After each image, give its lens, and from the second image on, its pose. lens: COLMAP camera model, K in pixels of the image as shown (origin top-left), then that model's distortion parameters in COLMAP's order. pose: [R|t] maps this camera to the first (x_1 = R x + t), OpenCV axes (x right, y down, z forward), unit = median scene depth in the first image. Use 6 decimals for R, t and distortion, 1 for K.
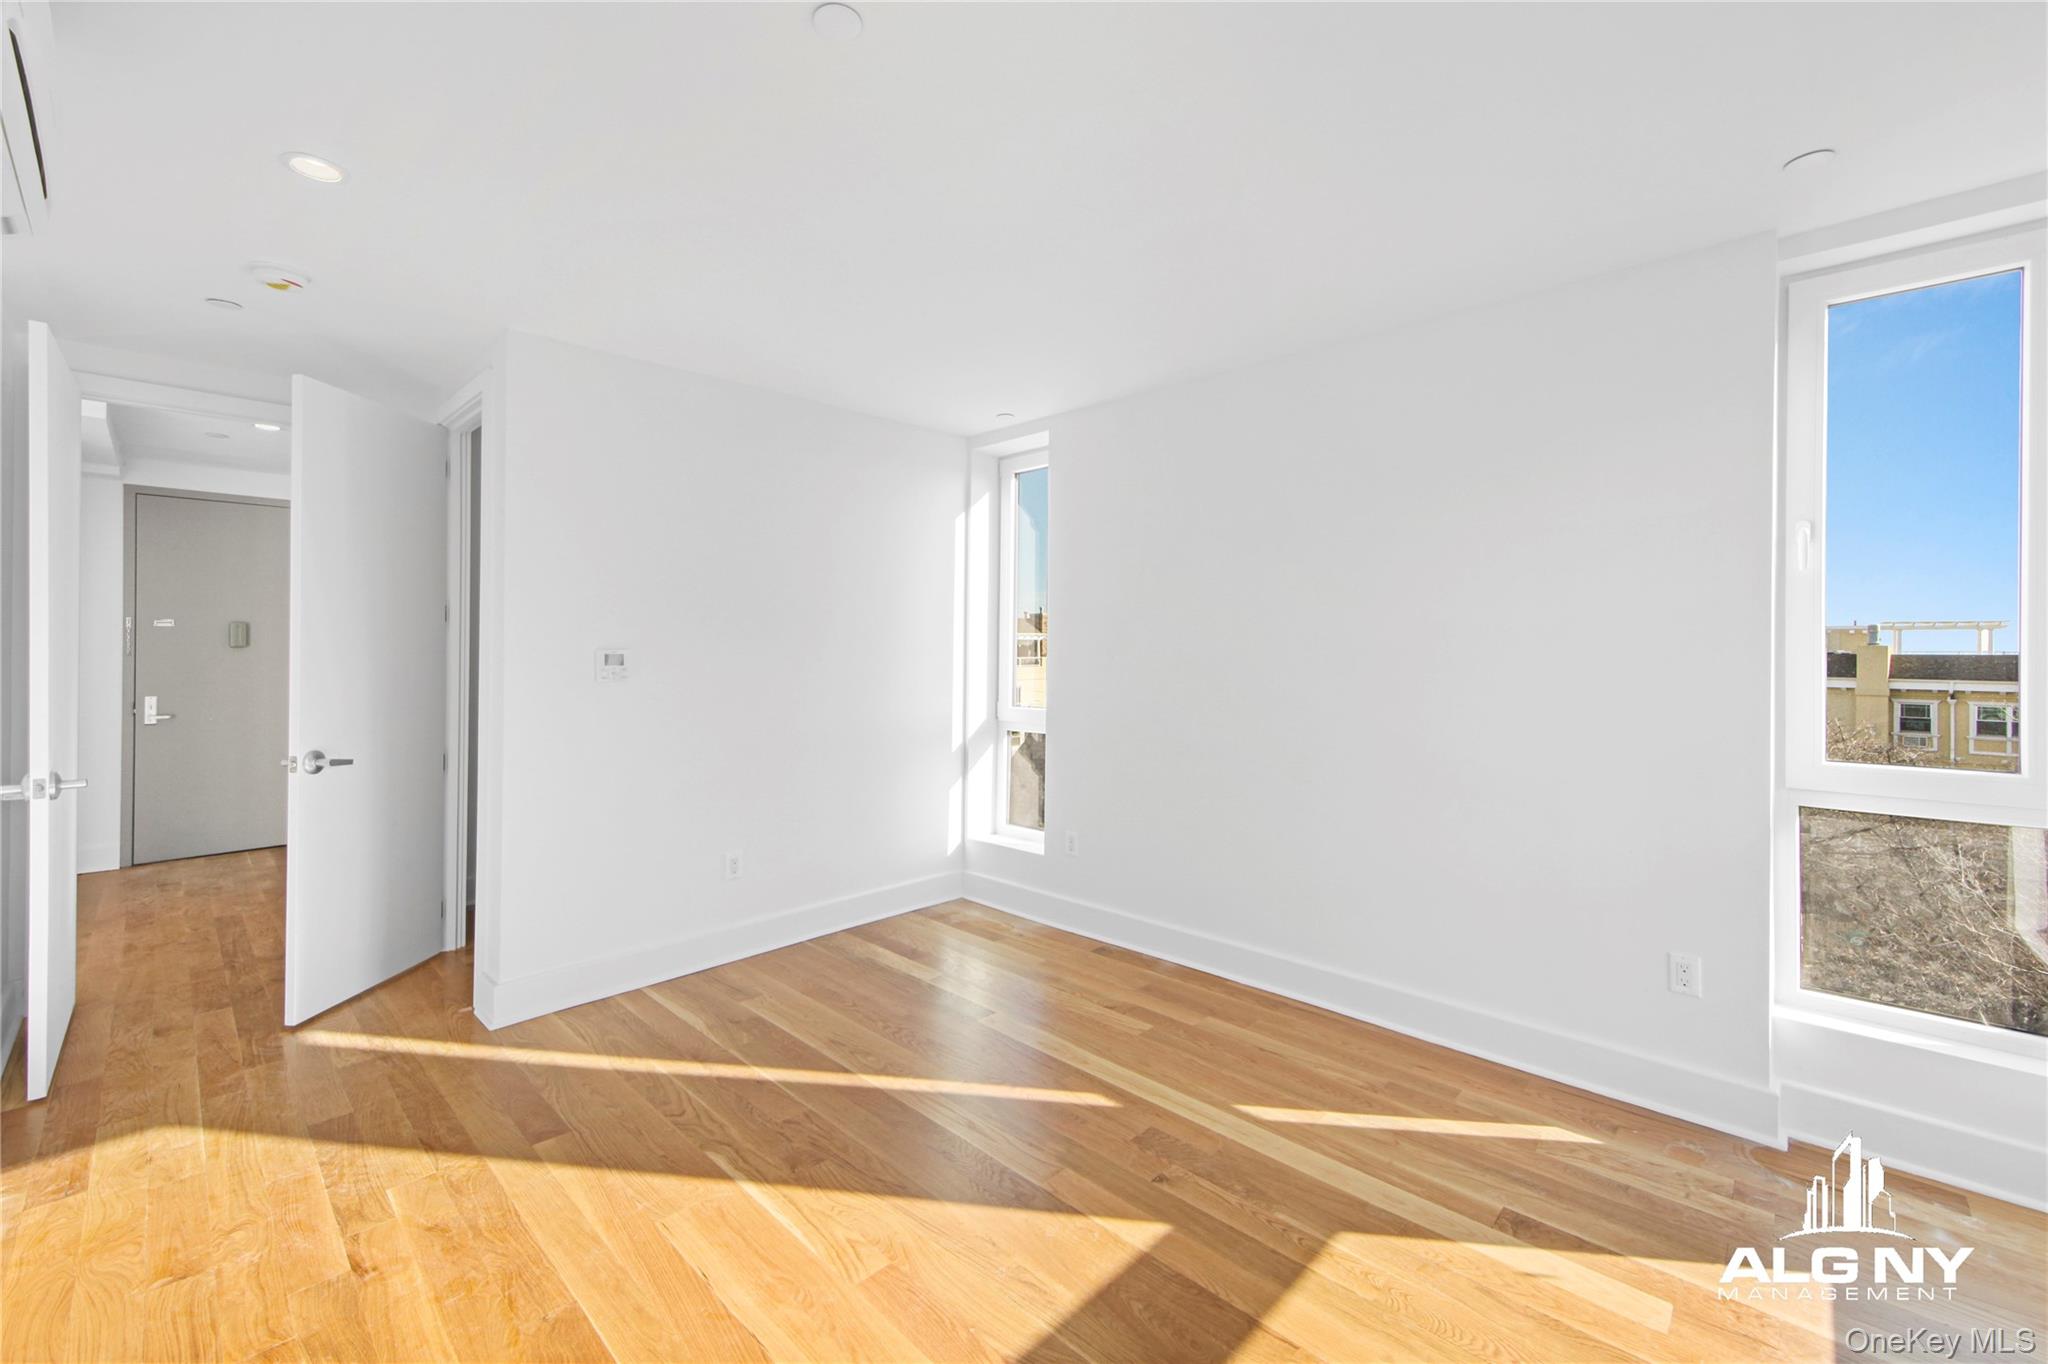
lens RADIAL K [[825.8, 0, 1029.6], [0, 825.8, 664.5], [0, 0, 1]] dist [-0.012262, 0.001986]
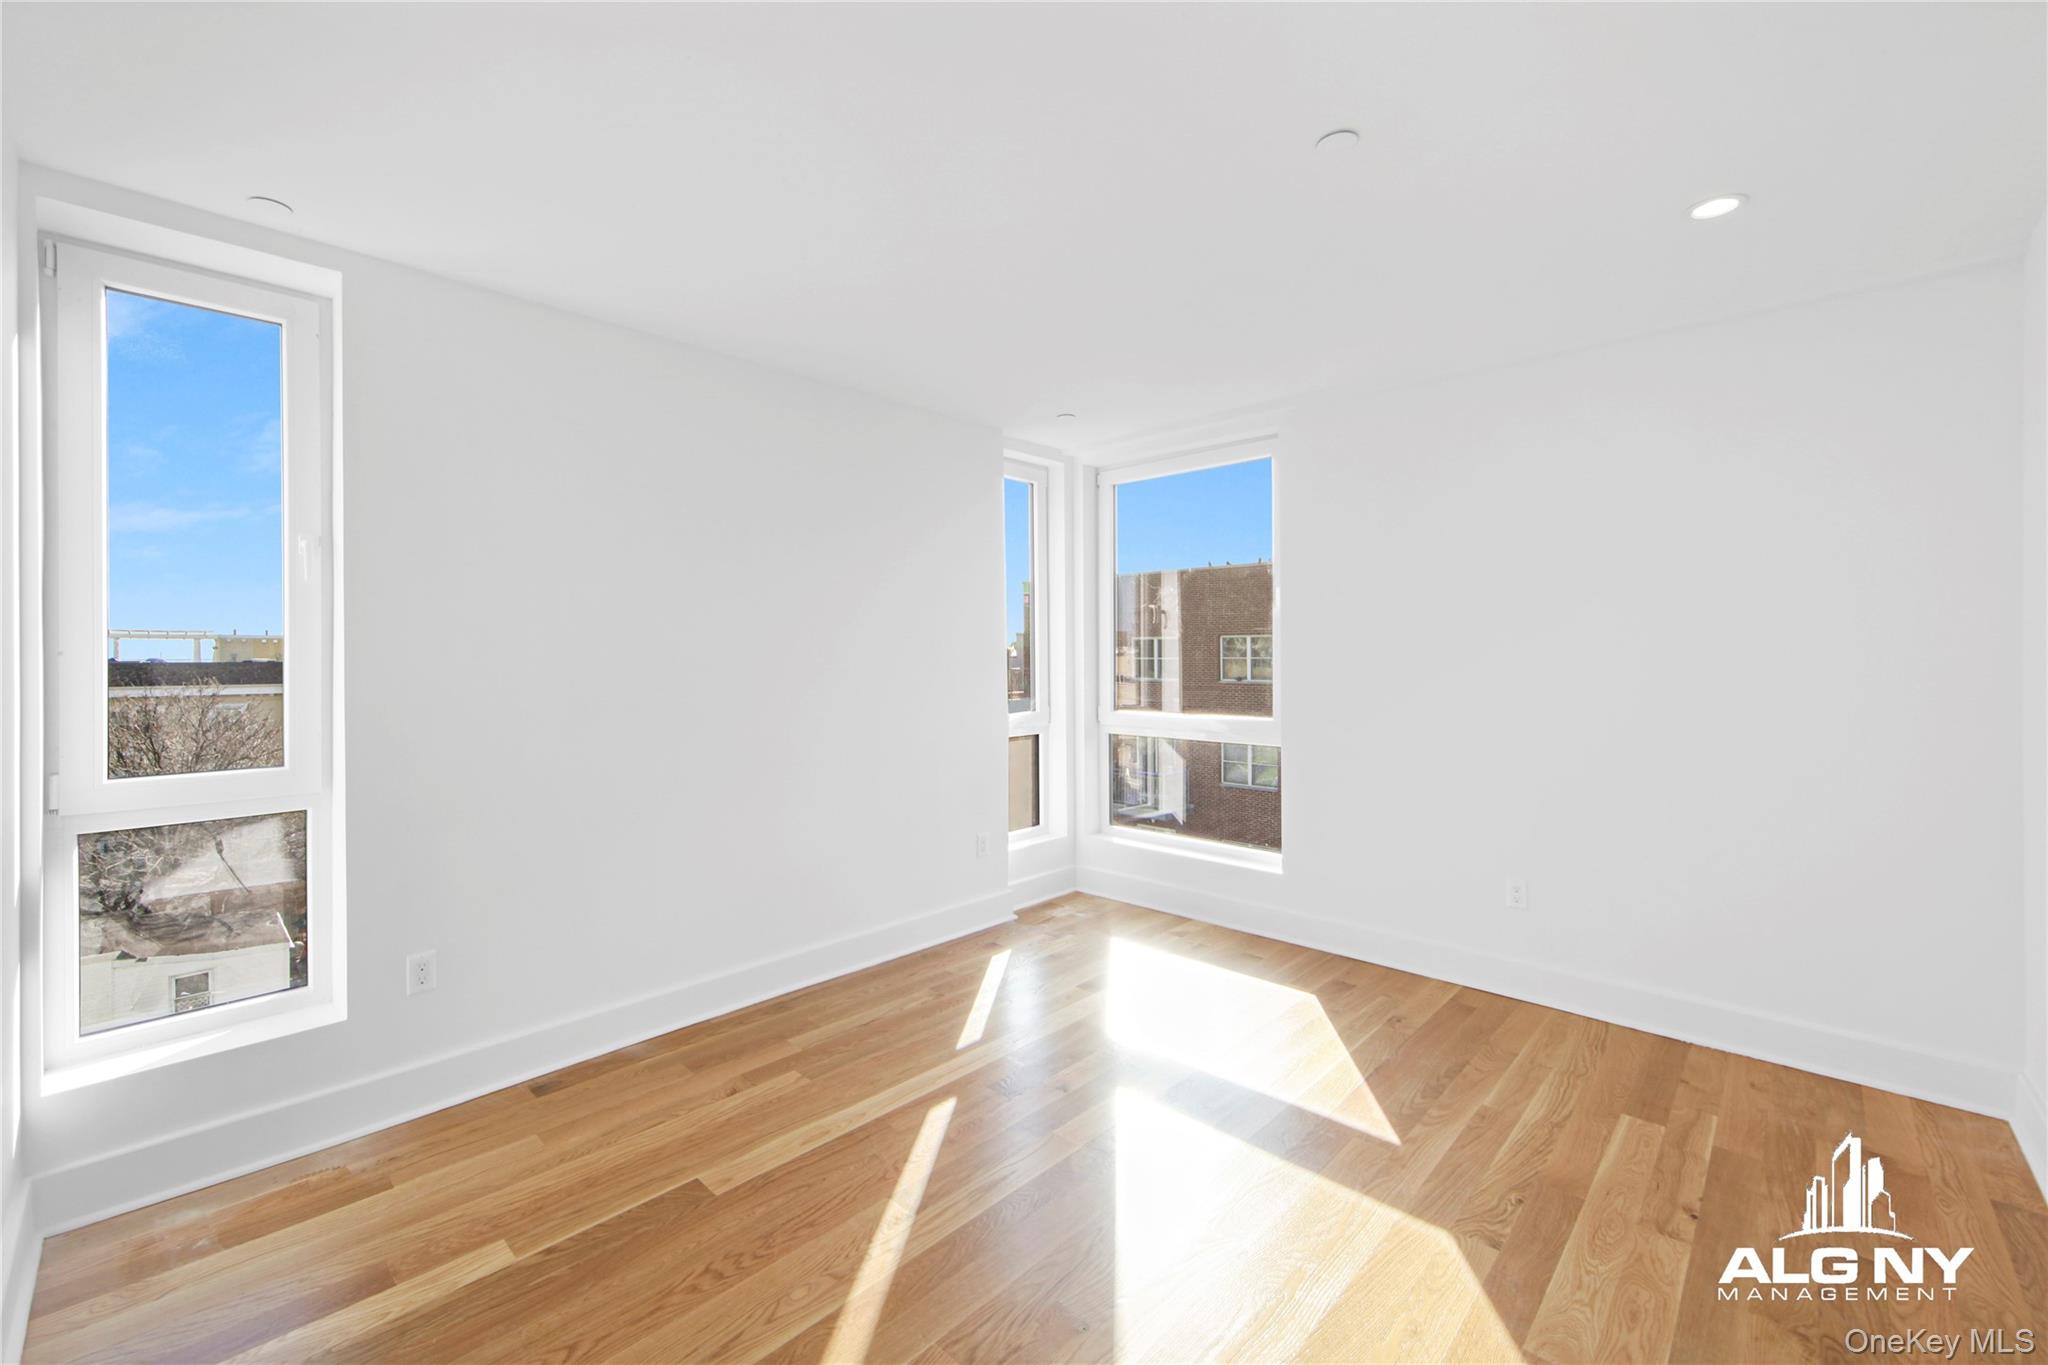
lens RADIAL K [[825.8, 0, 1029.8], [0, 825.8, 663.9], [0, 0, 1]] dist [-0.012262, 0.001986]
pose [[-0.005517, -0.008083, 0.999952, -0.662781], [0.018855, 0.999789, 0.008186, -0.002864], [-0.999807, 0.018899, -0.005363, 0.666876]]
